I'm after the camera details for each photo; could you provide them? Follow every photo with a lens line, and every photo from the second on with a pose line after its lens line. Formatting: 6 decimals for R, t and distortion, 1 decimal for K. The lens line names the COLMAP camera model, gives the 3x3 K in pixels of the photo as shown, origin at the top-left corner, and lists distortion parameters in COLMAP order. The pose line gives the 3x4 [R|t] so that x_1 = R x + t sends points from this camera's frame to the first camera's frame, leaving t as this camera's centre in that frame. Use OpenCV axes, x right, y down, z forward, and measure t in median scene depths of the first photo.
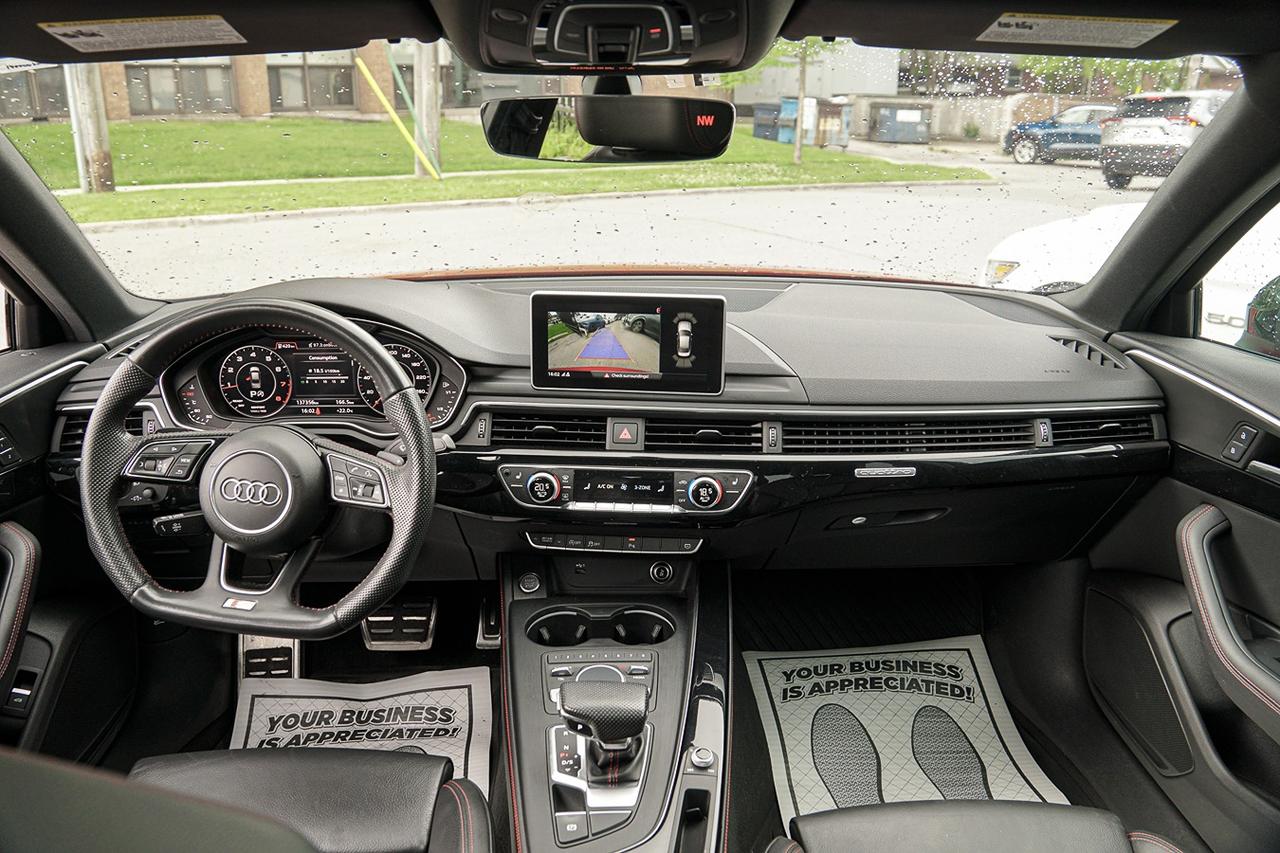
lens RADIAL K [[1005.1, 0, 630.4], [0, 1005.1, 431.0], [0, 0, 1]] dist [-0.133562, 0.097607]
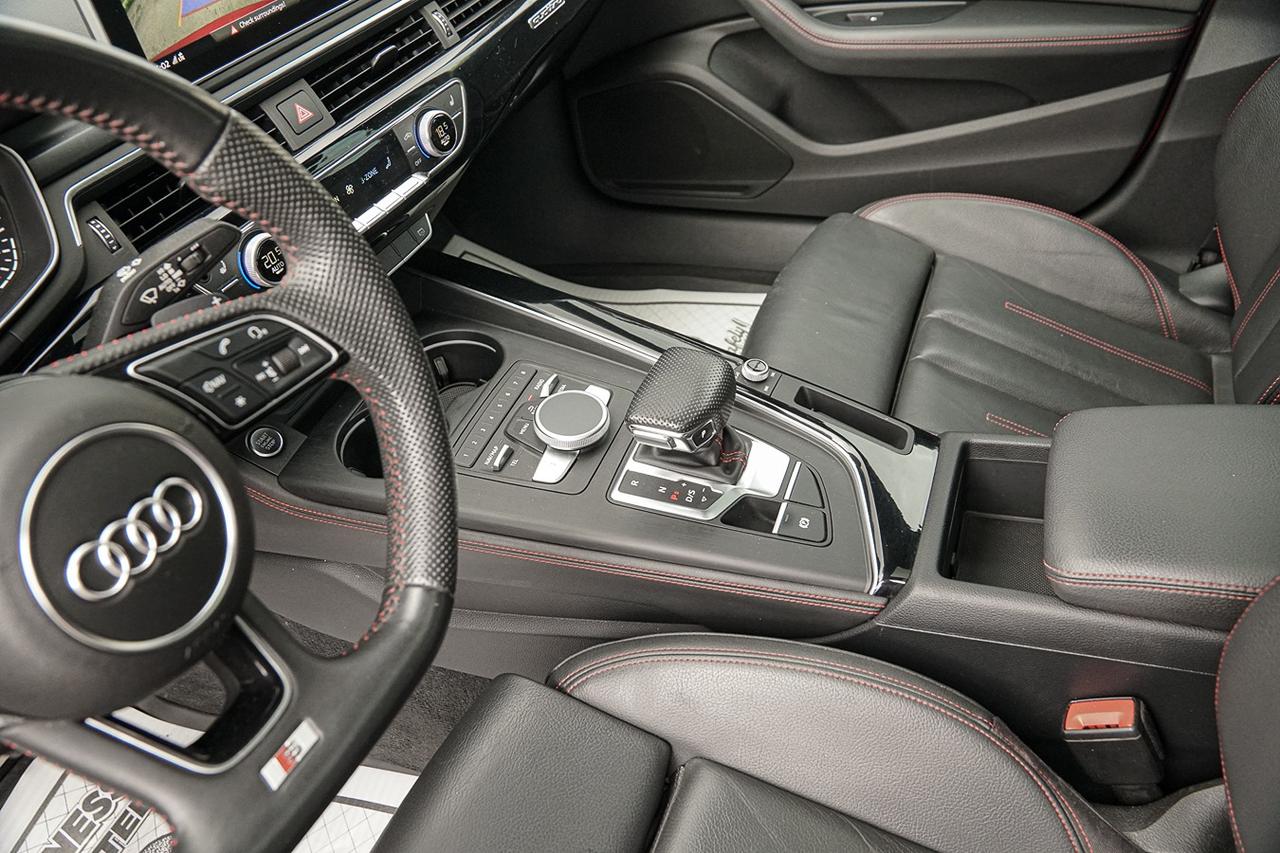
lens RADIAL K [[1005.1, 0, 630.3], [0, 1005.1, 432.7], [0, 0, 1]] dist [-0.133562, 0.097607]
pose [[0.385194, -0.639432, 0.665397, -0.431054], [0.410601, 0.764486, 0.496959, -0.060042], [-0.826458, 0.081788, 0.557026, 0.519909]]
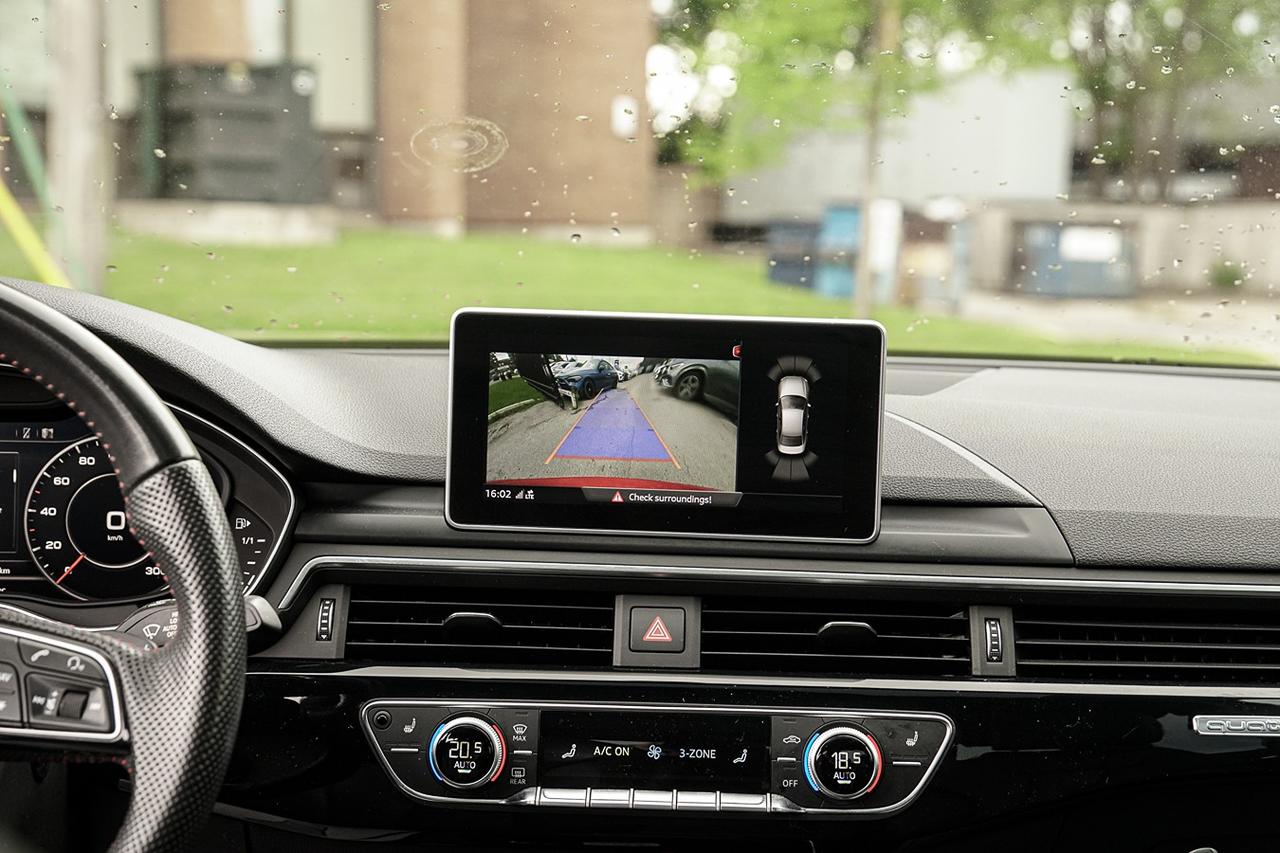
lens RADIAL K [[2139.3, 0, 631.3], [0, 2139.3, 428.7], [0, 0, 1]] dist [0.258863, 0.000000]
pose [[0.998032, 0.018801, 0.059820, -0.073092], [-0.004981, 0.974747, -0.223255, 0.124272], [-0.062507, 0.222518, 0.972923, 0.064766]]
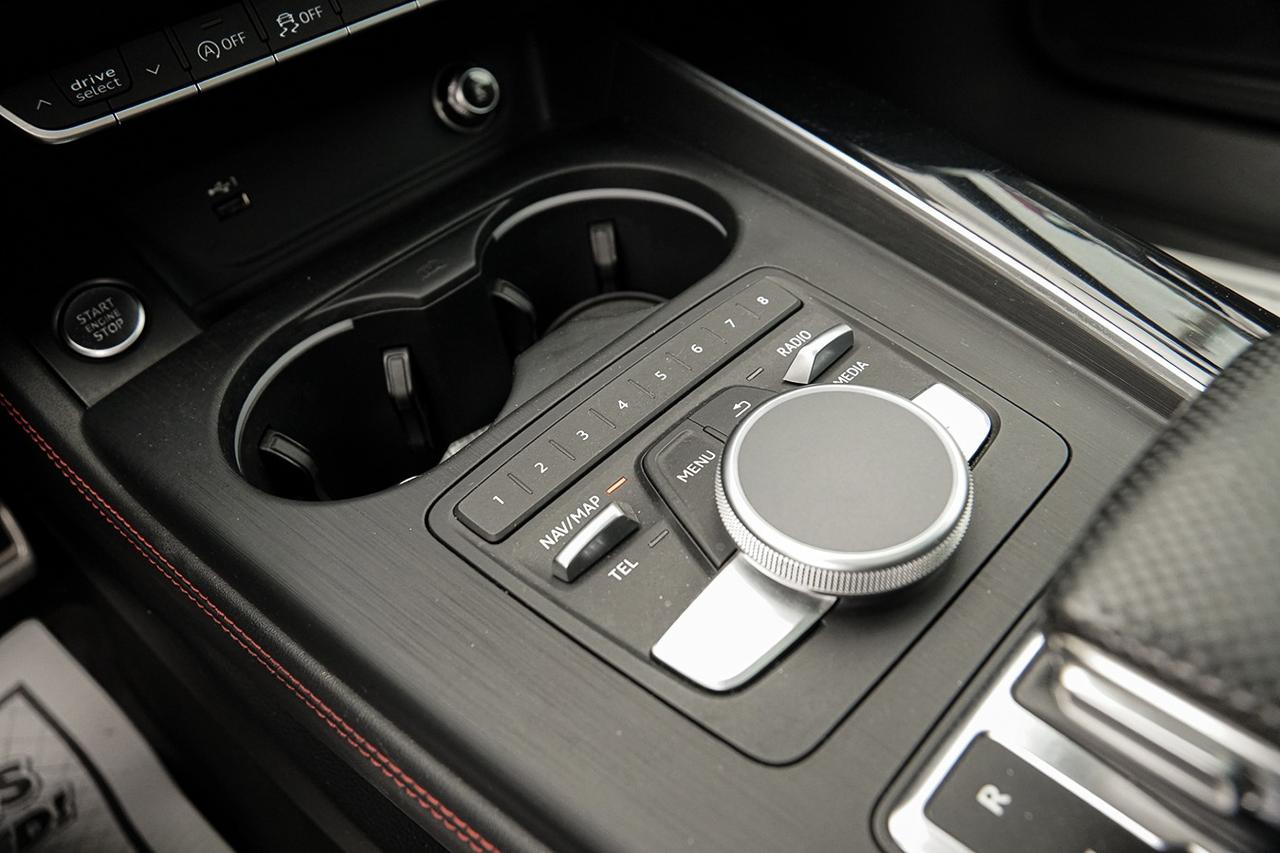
lens RADIAL K [[1005.1, 0, 635.4], [0, 1005.1, 422.2], [0, 0, 1]] dist [-0.133562, 0.097607]
pose [[0.728374, -0.524103, 0.441348, -0.131898], [0.347513, 0.837713, 0.421274, 0.125182], [-0.590513, -0.153471, 0.792301, 0.771617]]
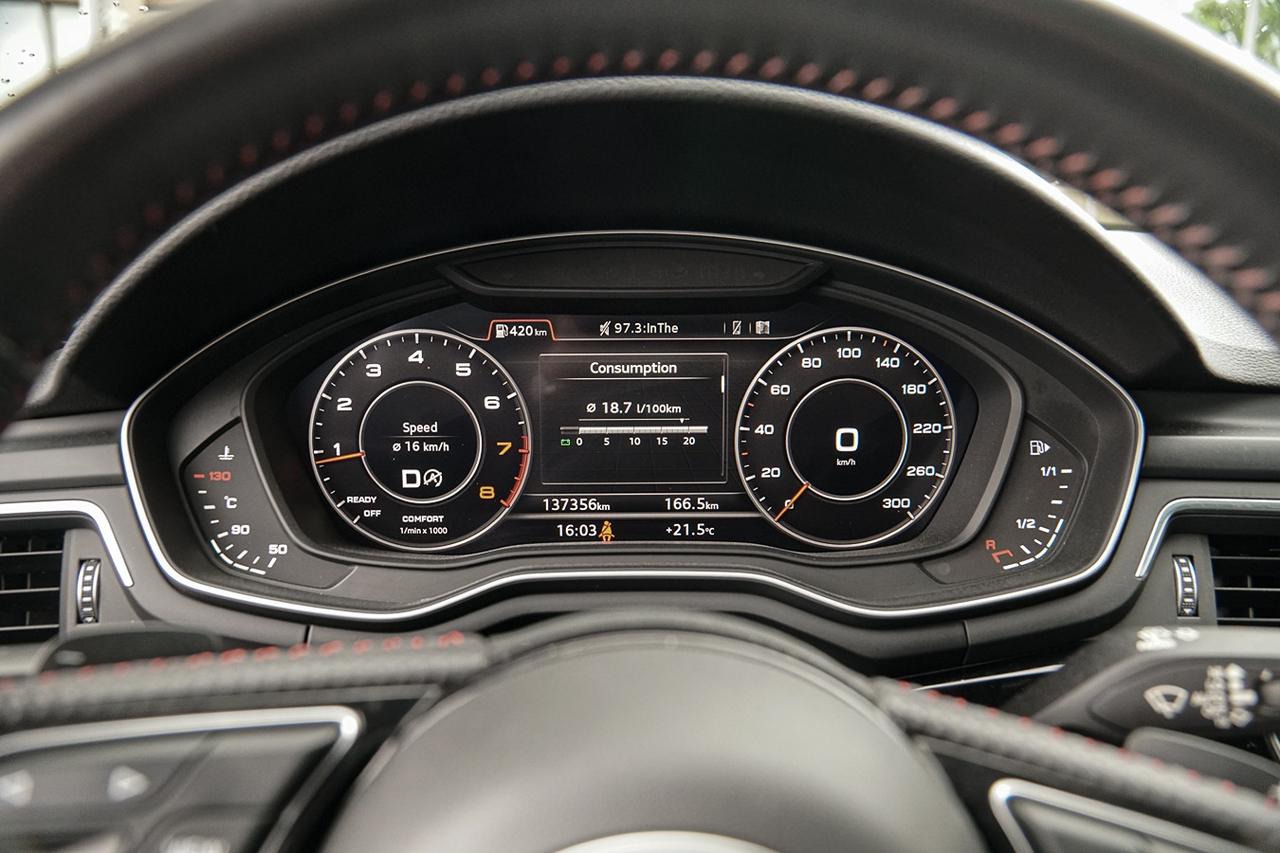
lens RADIAL K [[1005.1, 0, 630.3], [0, 1005.1, 424.9], [0, 0, 1]] dist [-0.133562, 0.097607]
pose [[0.999833, -0.002885, -0.018038, -0.313170], [0.000946, 0.994302, -0.106599, -0.020275], [0.018243, 0.106564, 0.994138, 0.691614]]
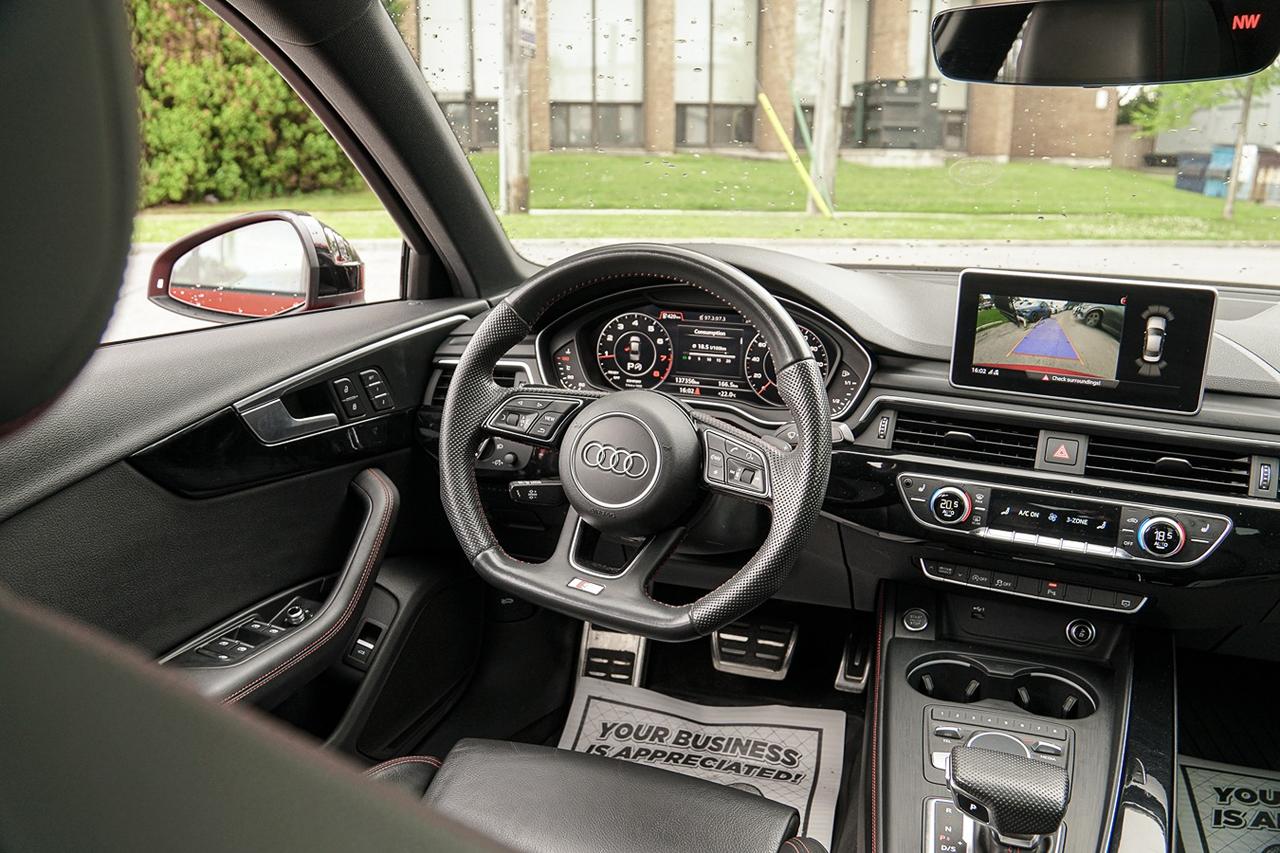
lens RADIAL K [[1005.1, 0, 625.3], [0, 1005.1, 426.7], [0, 0, 1]] dist [-0.133562, 0.097607]
pose [[0.927335, 0.102847, -0.359822, -0.047302], [-0.119388, 0.992558, -0.023988, 0.042532], [0.354677, 0.065204, 0.932712, 0.137892]]
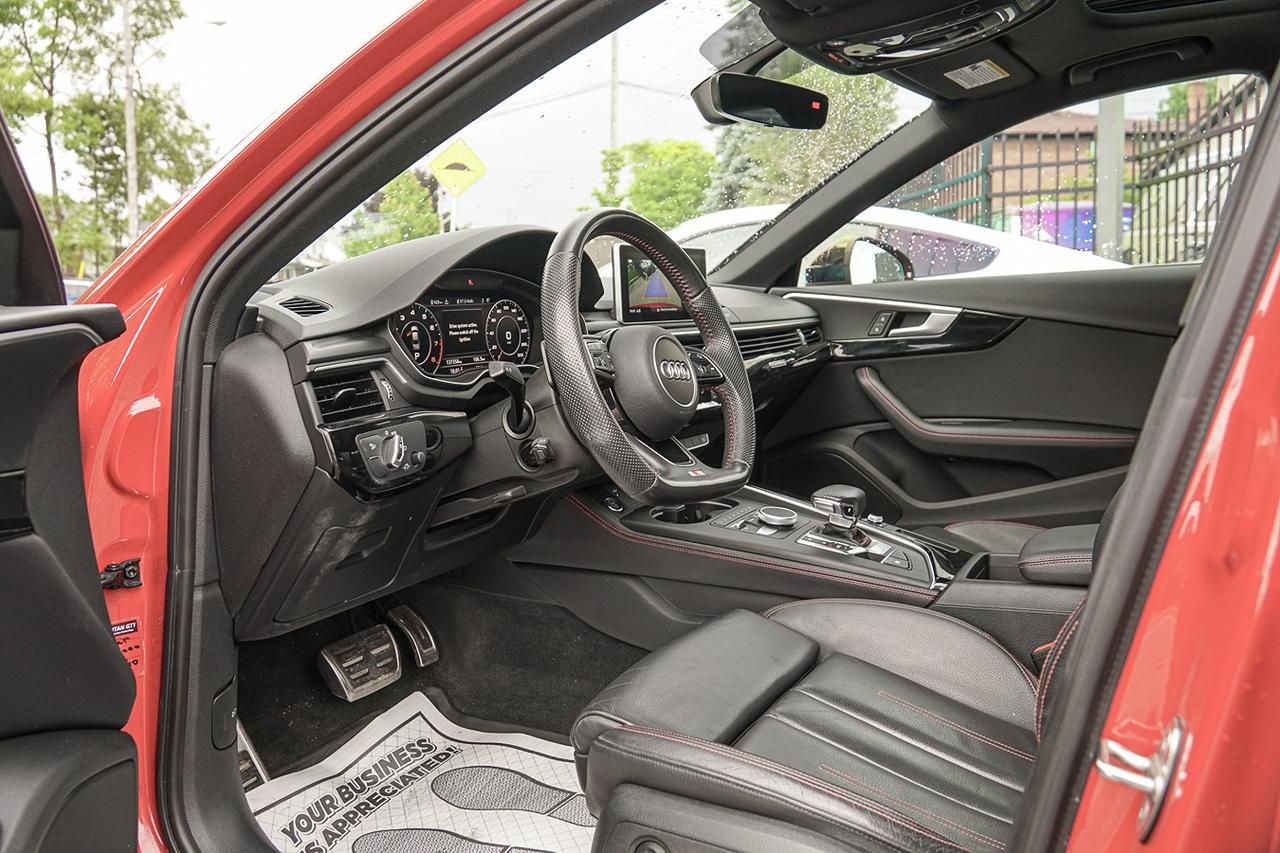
lens RADIAL K [[1005.1, 0, 642.4], [0, 1005.1, 416.5], [0, 0, 1]] dist [-0.133562, 0.097607]
pose [[0.523877, -0.118772, 0.843473, -1.096180], [0.280604, 0.959021, -0.039239, 0.115989], [-0.804248, 0.257238, 0.535737, 0.359036]]
